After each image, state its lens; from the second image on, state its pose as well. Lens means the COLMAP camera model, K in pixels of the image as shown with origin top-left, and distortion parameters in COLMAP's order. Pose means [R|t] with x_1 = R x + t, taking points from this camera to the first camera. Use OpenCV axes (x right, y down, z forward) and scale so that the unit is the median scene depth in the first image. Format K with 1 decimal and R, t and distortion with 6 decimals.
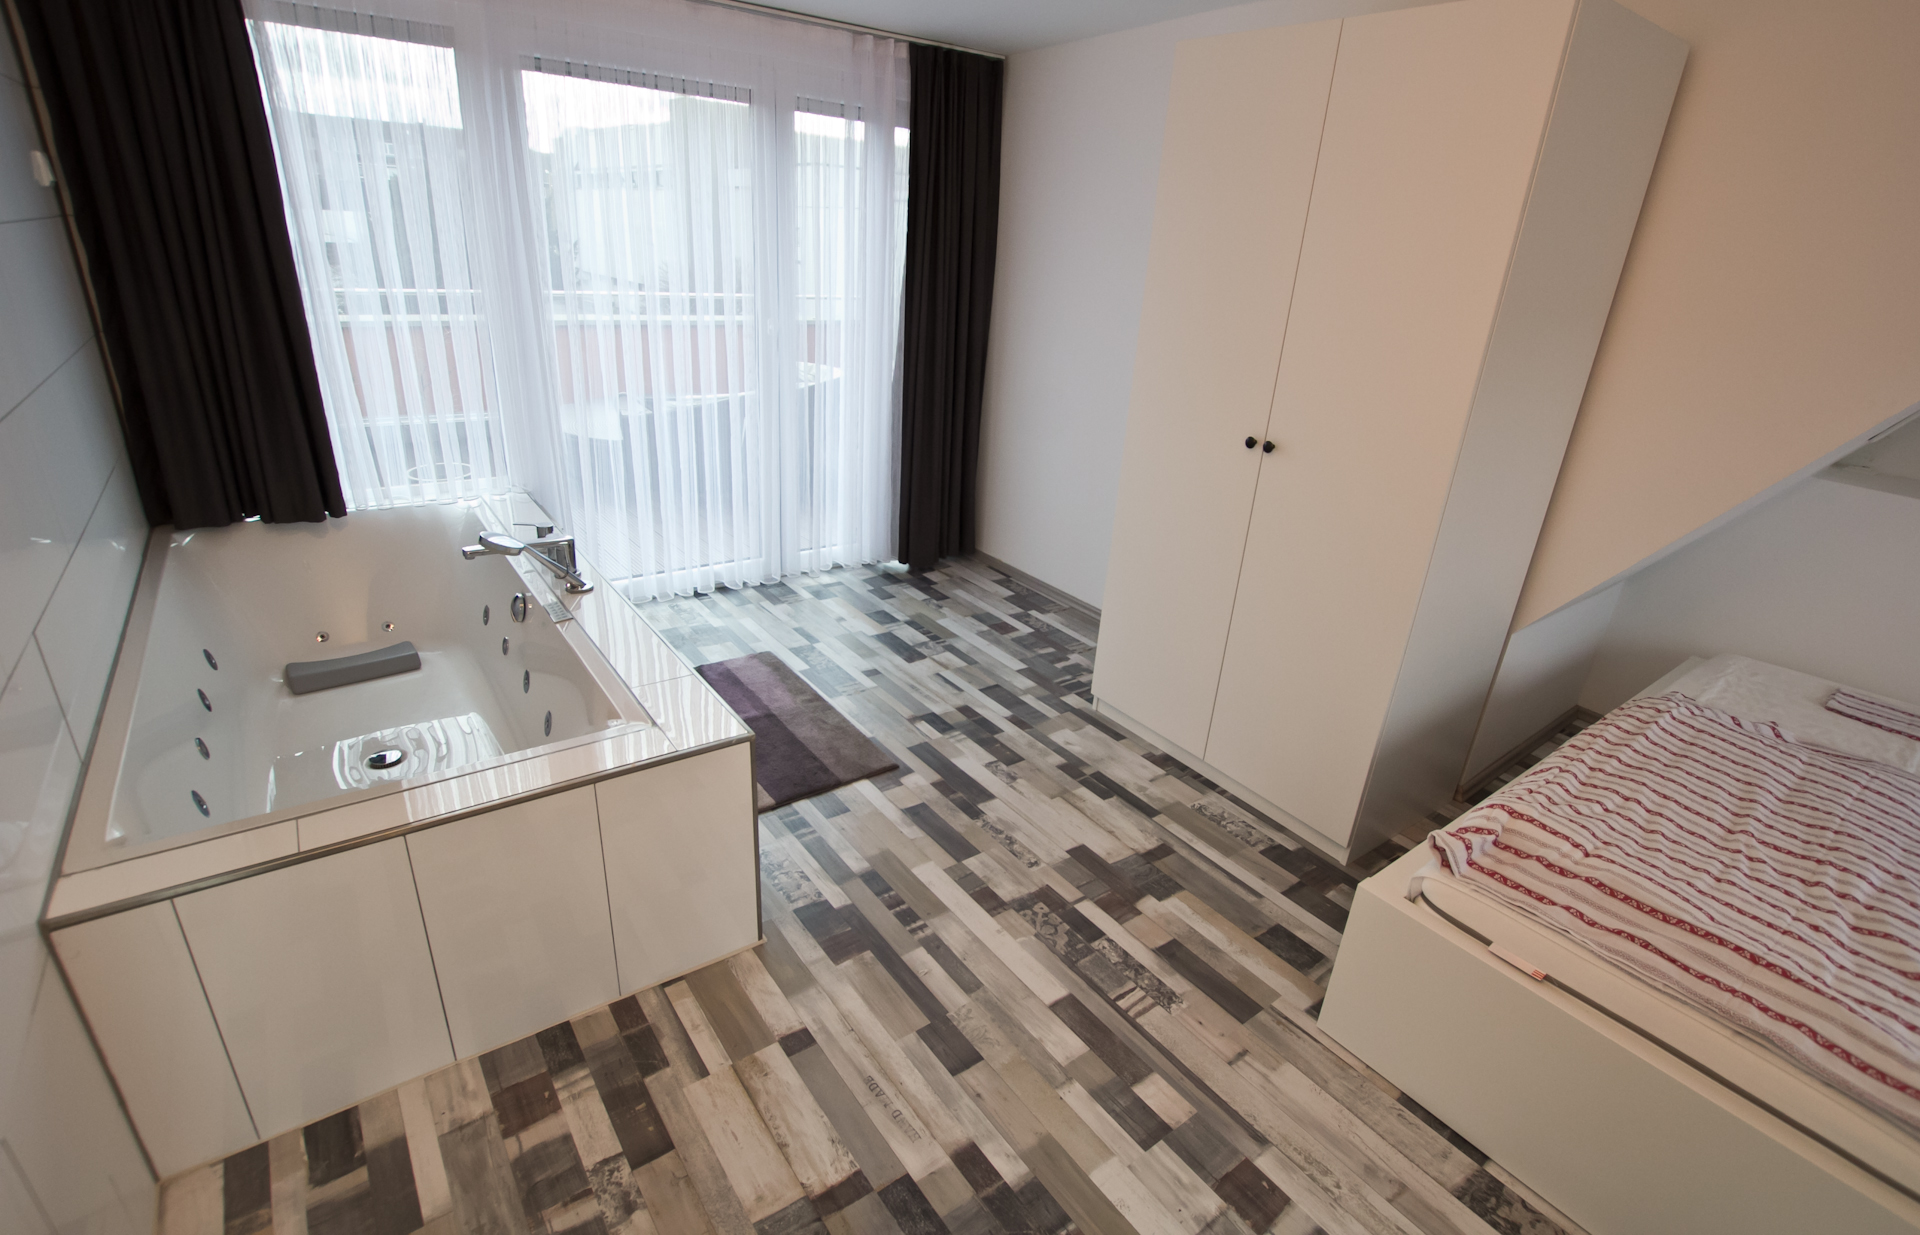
lens RADIAL K [[902.3, 0, 960.0], [0, 902.3, 617.5], [0, 0, 1]] dist [-0.019516, 0.000053]
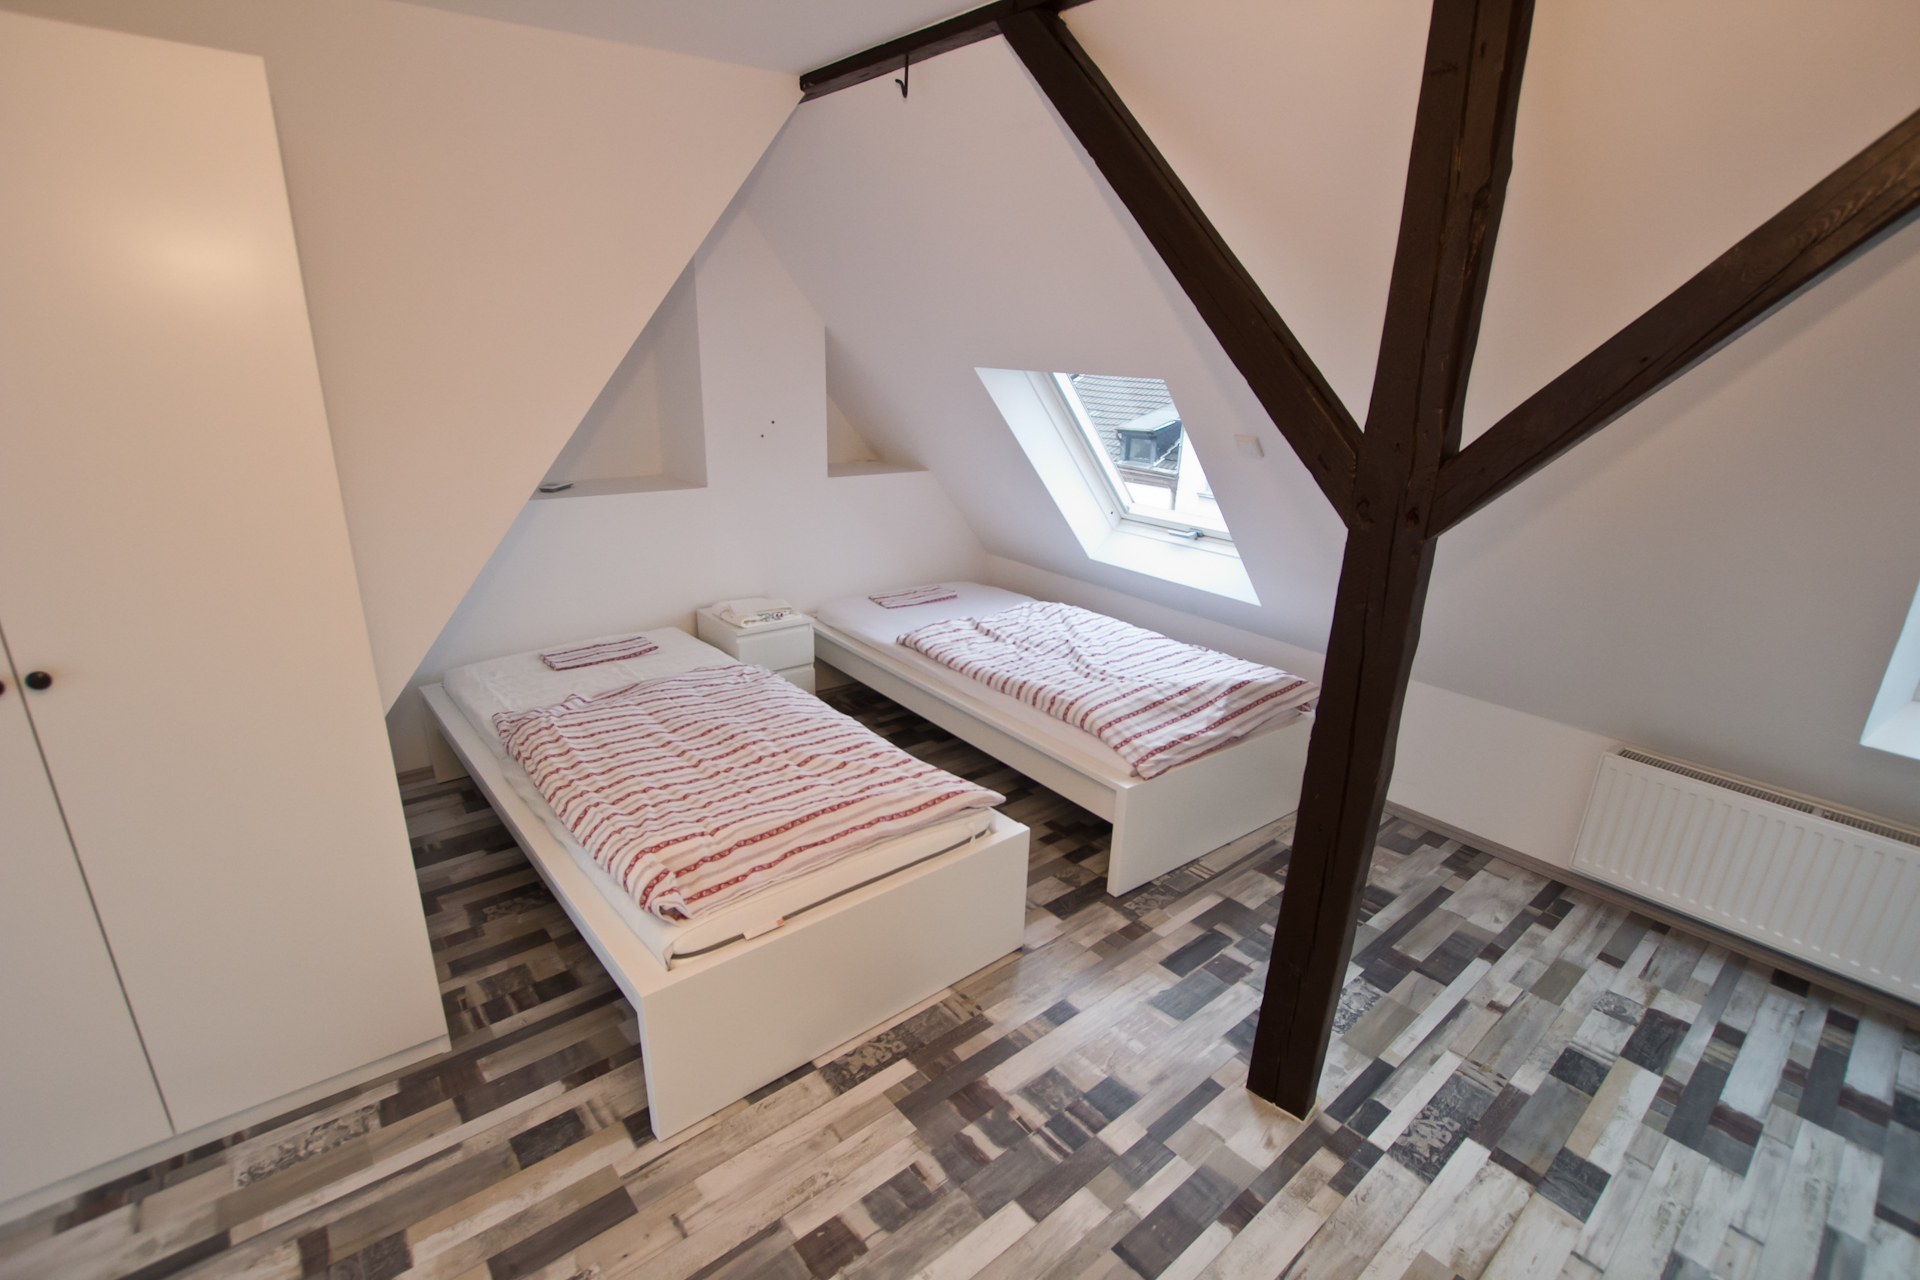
lens RADIAL K [[910.9, 0, 963.1], [0, 910.9, 671.0], [0, 0, 1]] dist [-0.030857, 0.001698]
pose [[-0.077814, -0.400188, 0.913123, -0.278035], [0.355026, 0.844736, 0.400471, -0.222586], [-0.931612, 0.355345, 0.076345, 0.366636]]
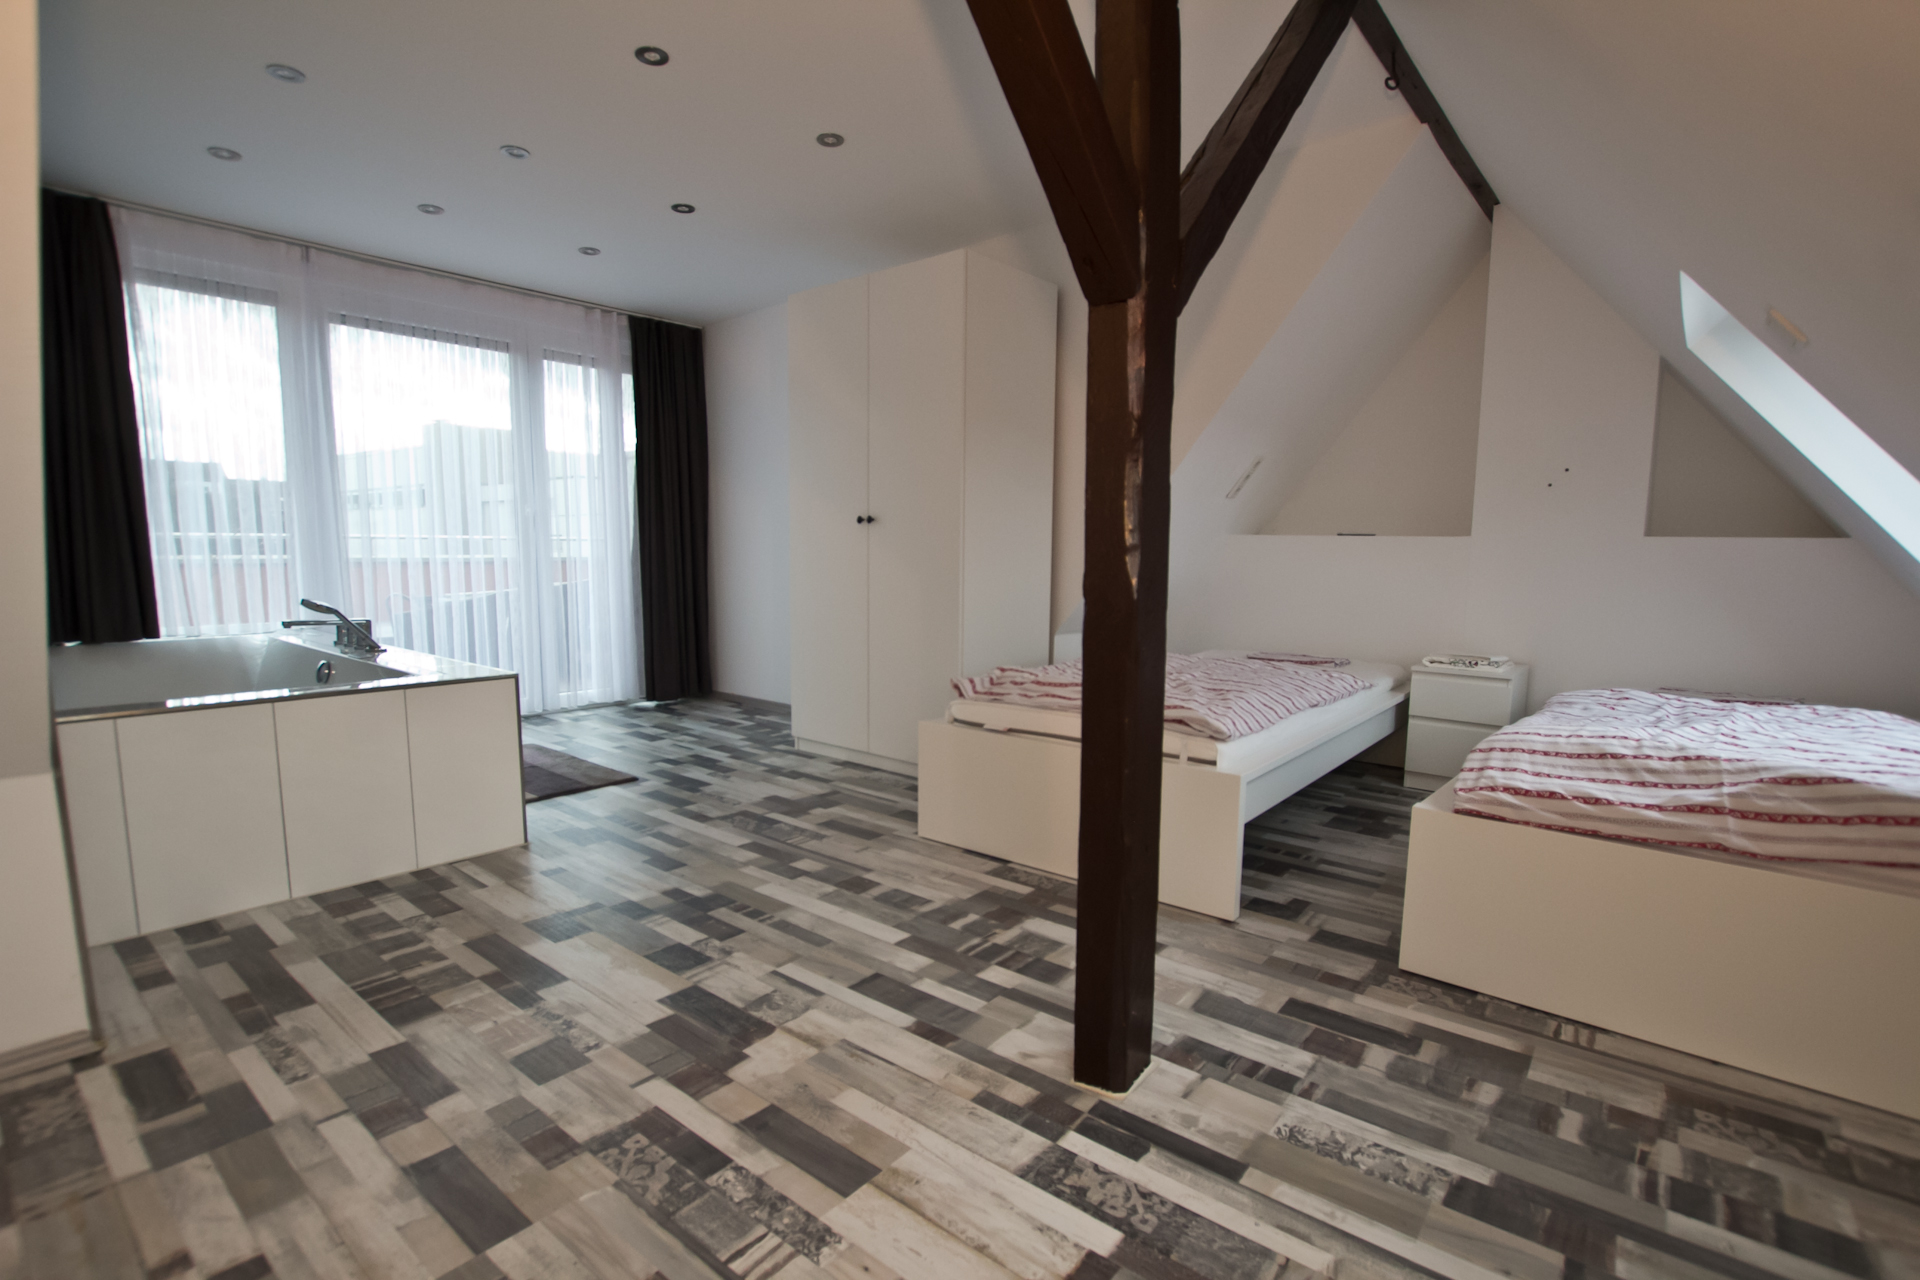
lens RADIAL K [[910.9, 0, 963.1], [0, 910.9, 671.0], [0, 0, 1]] dist [-0.030857, 0.001698]
pose [[0.968007, -0.082155, 0.237095, 0.110681], [0.140719, 0.960052, -0.241863, 0.492108], [-0.207753, 0.267489, 0.940898, -0.470848]]
